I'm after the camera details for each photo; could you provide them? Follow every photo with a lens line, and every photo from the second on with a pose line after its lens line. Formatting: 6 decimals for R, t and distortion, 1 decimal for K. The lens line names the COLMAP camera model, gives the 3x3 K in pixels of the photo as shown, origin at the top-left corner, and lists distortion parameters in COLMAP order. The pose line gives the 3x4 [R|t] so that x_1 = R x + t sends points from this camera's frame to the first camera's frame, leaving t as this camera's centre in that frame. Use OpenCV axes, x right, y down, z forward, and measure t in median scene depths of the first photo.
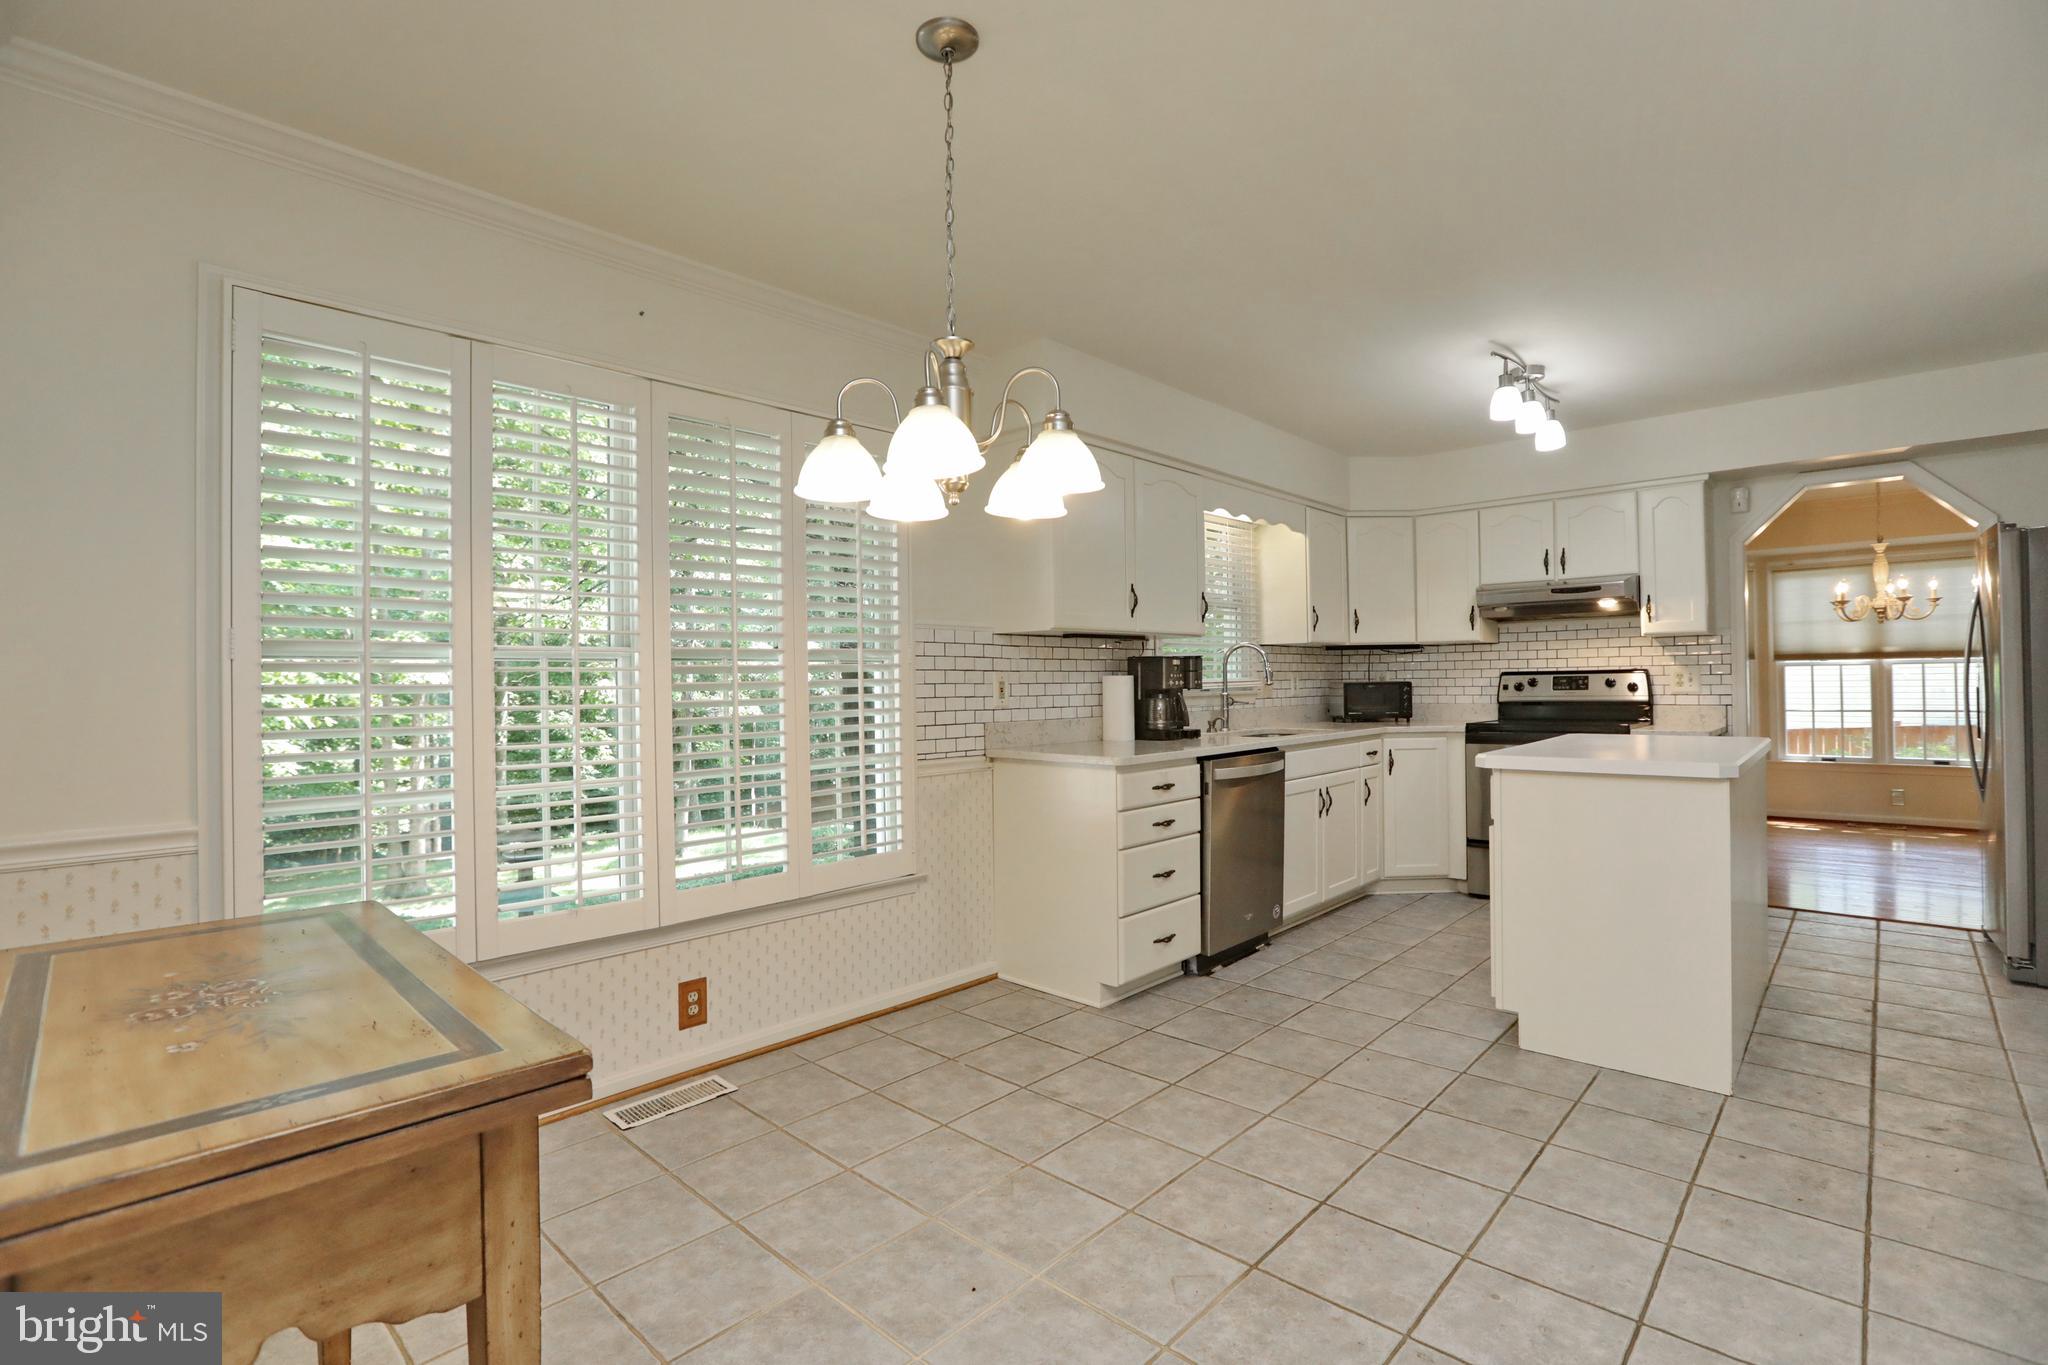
lens RADIAL K [[939.0, 0, 1029.2], [0, 939.0, 676.9], [0, 0, 1]] dist [-0.060531, 0.020469]
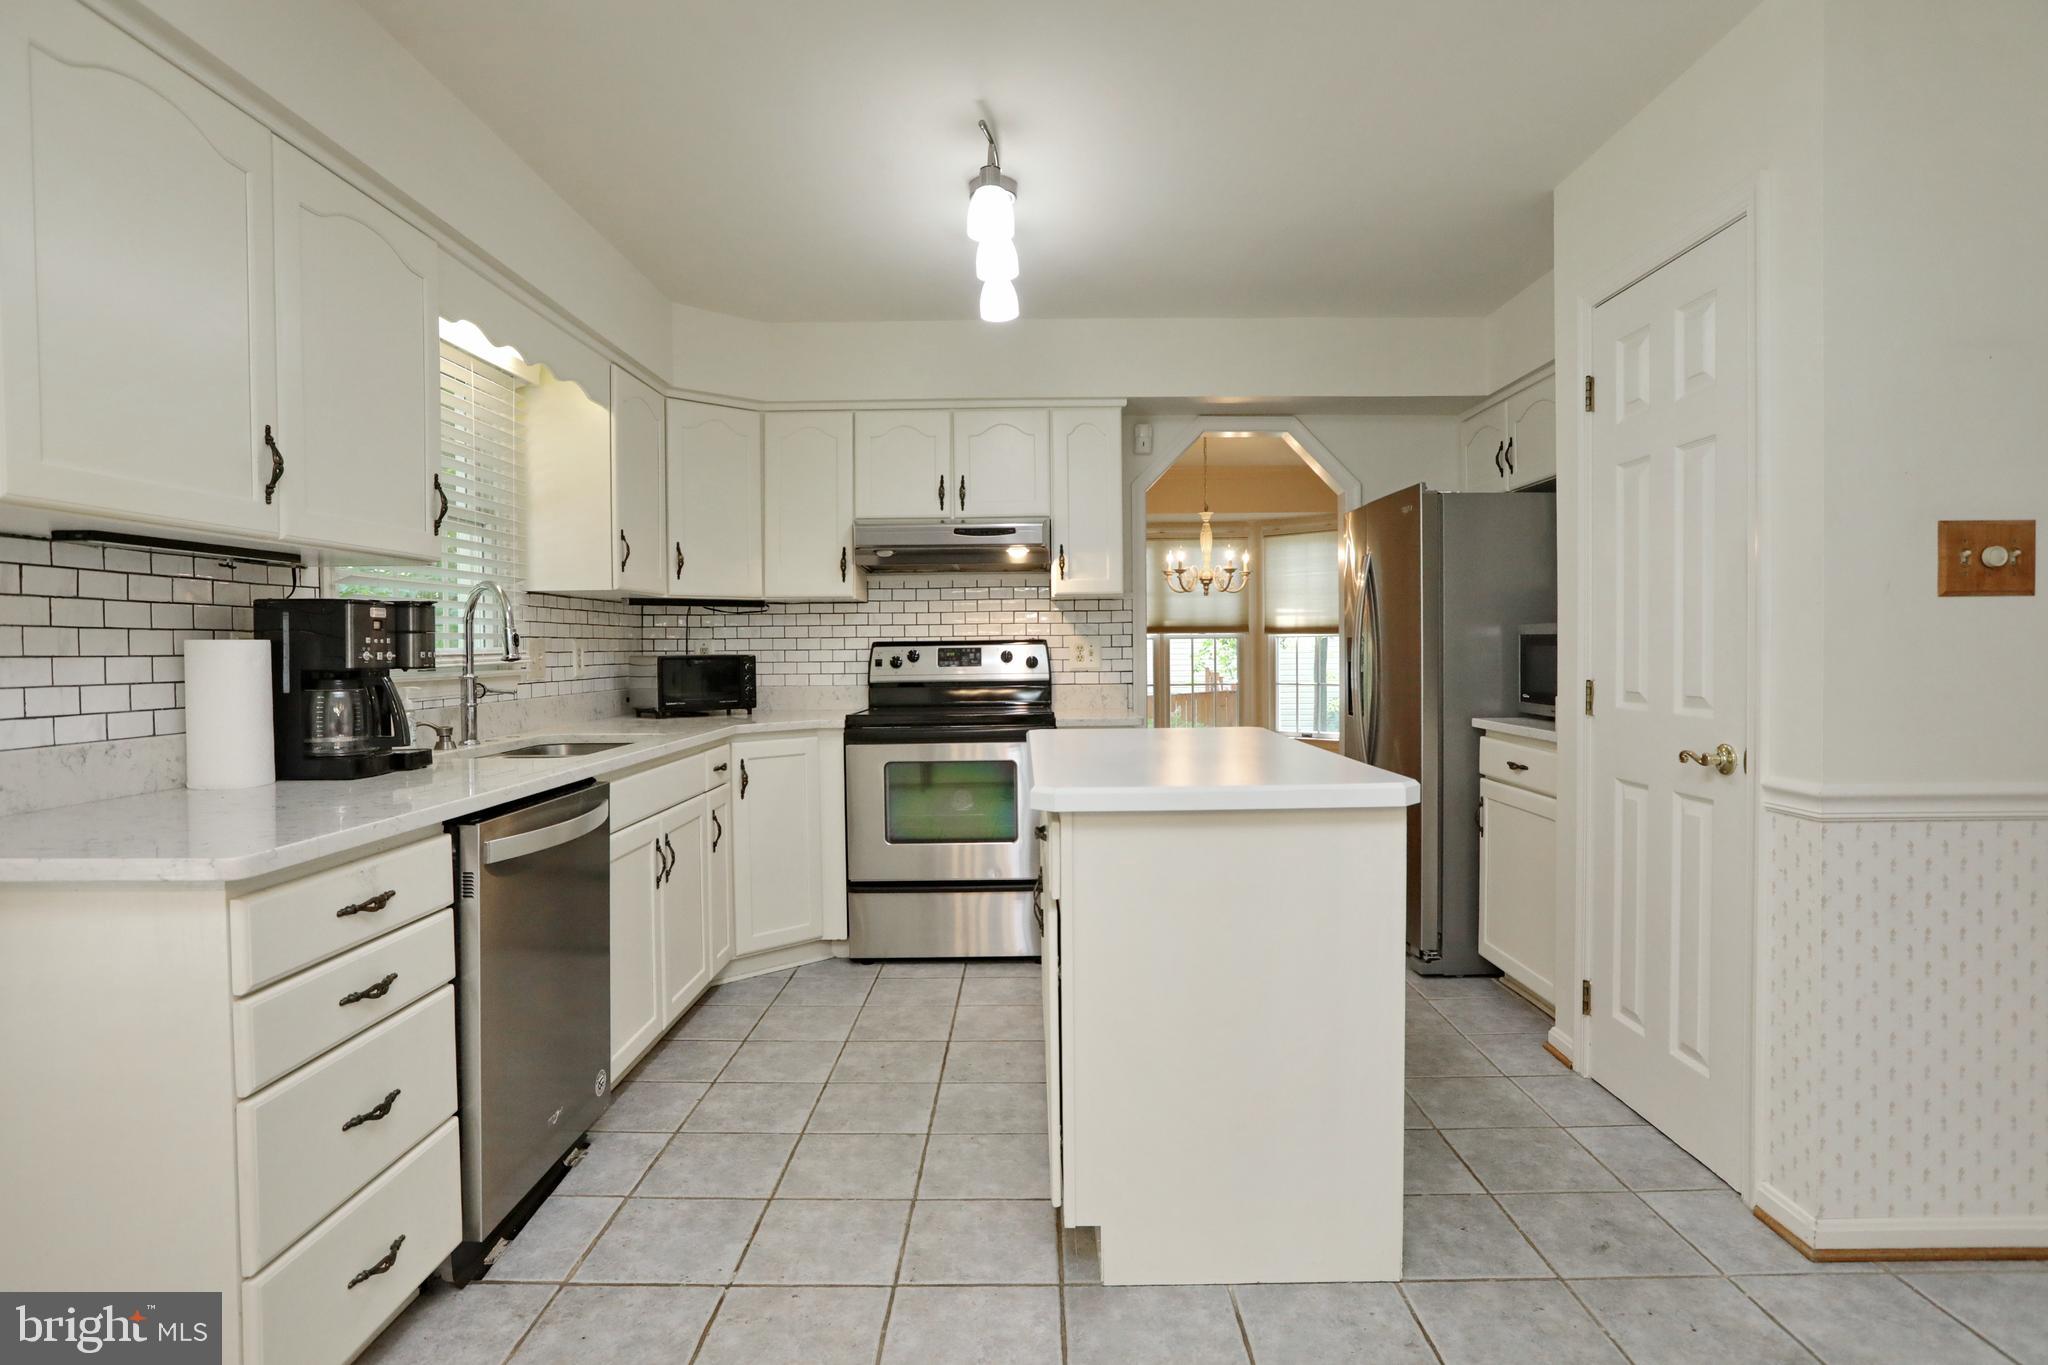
lens RADIAL K [[1070.9, 0, 1026.8], [0, 1070.9, 675.5], [0, 0, 1]] dist [-0.055223, 0.035377]
pose [[0.734197, -0.011283, 0.678843, 0.034155], [-0.004712, 0.999753, 0.021713, 0.002986], [-0.678920, -0.019140, 0.733963, 0.373736]]
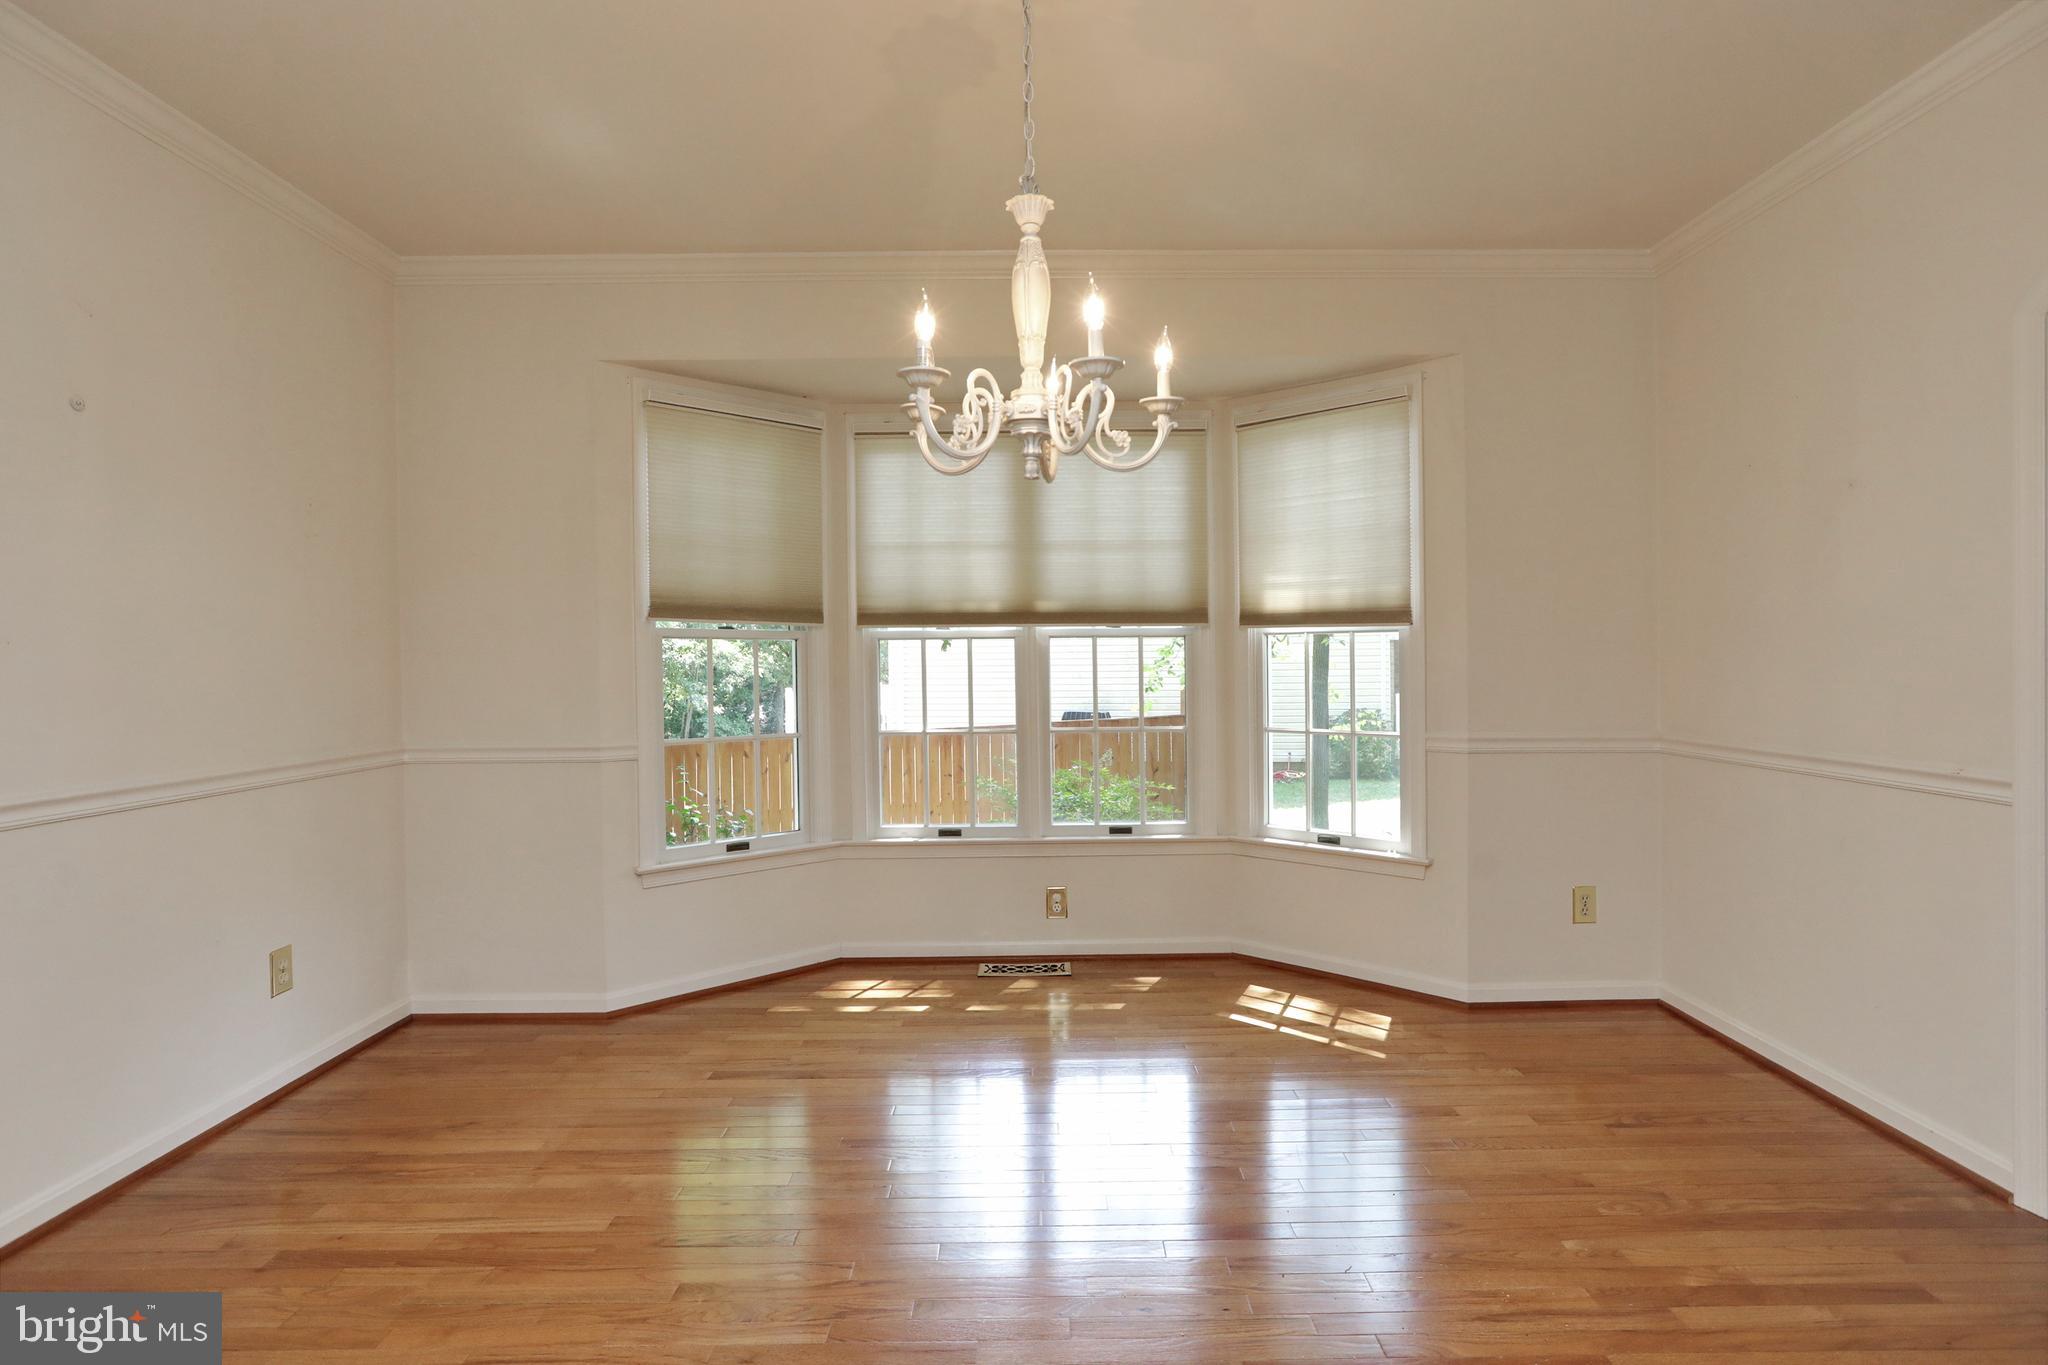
lens RADIAL K [[1050.4, 0, 1068.5], [0, 1050.4, 658.3], [0, 0, 1]] dist [-0.001805, 0.035974]
pose [[0.705124, 0.011832, 0.708986, 0.909893], [-0.011721, 0.999919, -0.005029, 0.001853], [-0.708988, -0.004764, 0.705205, 0.962311]]
